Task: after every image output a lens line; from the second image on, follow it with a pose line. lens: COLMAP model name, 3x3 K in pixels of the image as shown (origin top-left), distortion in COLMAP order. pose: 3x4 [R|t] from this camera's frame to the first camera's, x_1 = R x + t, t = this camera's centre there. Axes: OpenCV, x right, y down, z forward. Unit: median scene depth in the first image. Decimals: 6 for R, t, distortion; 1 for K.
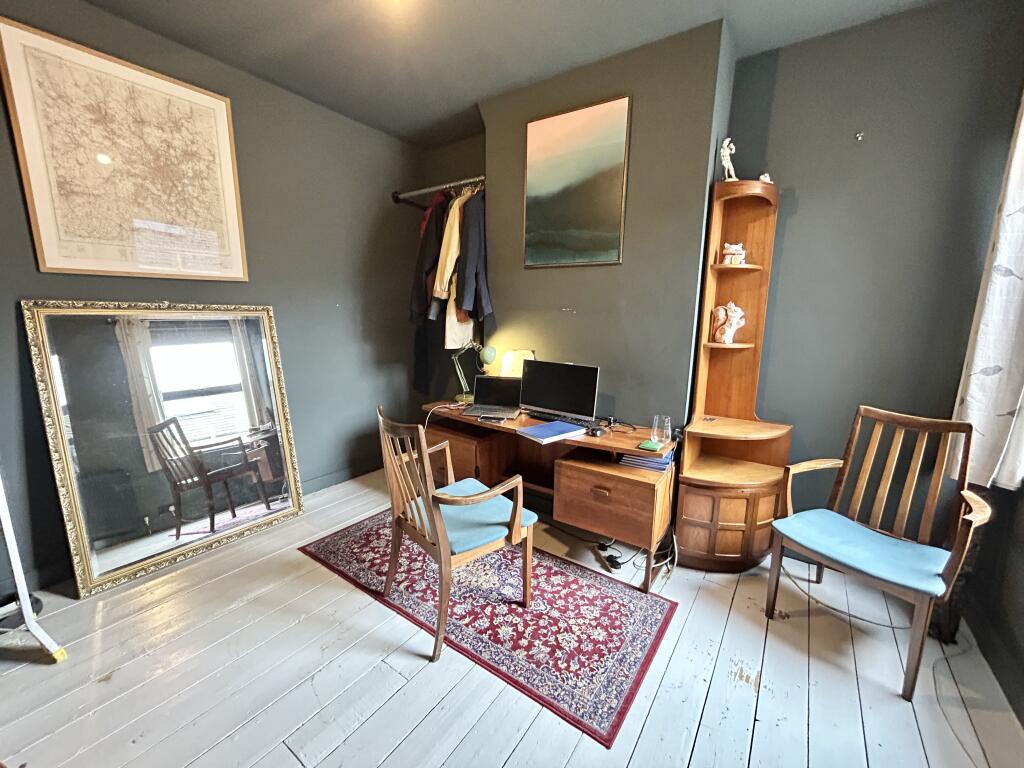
lens RADIAL K [[414.0, 0, 514.1], [0, 414.0, 386.6], [0, 0, 1]] dist [-0.001360, 0.001430]
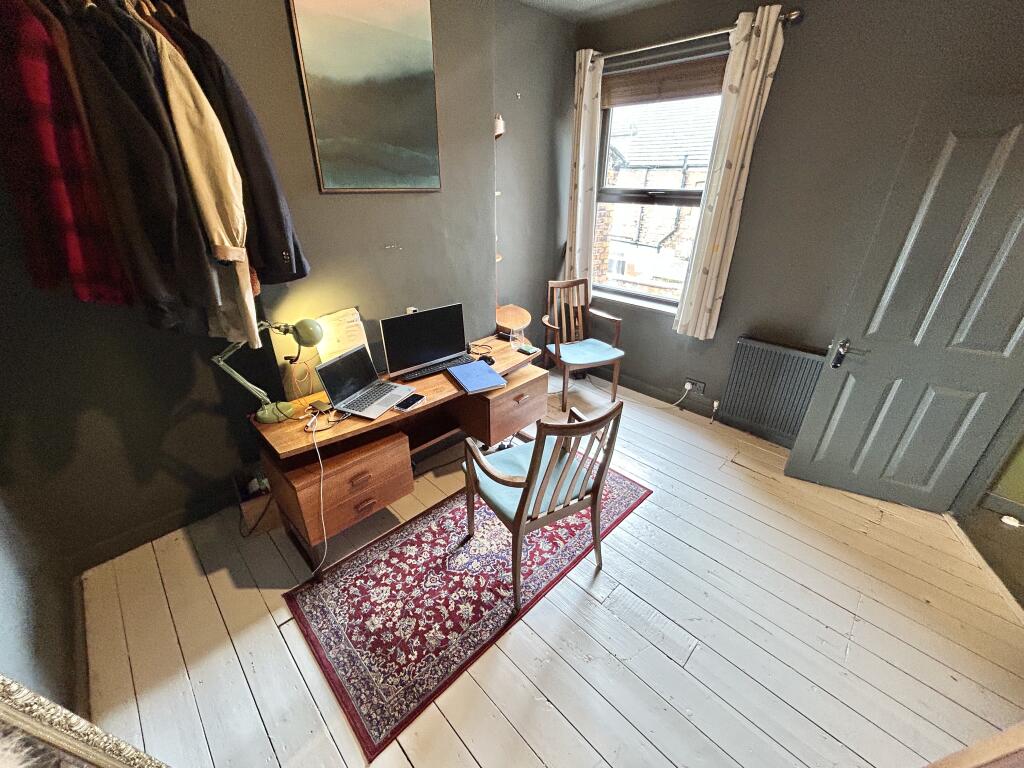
lens RADIAL K [[414.0, 0, 514.7], [0, 414.0, 385.1], [0, 0, 1]] dist [-0.001360, 0.001430]
pose [[0.178586, -0.457801, 0.870934, -0.744912], [0.168205, 0.886338, 0.431407, -0.280963], [-0.969440, 0.069452, 0.235292, 0.634297]]
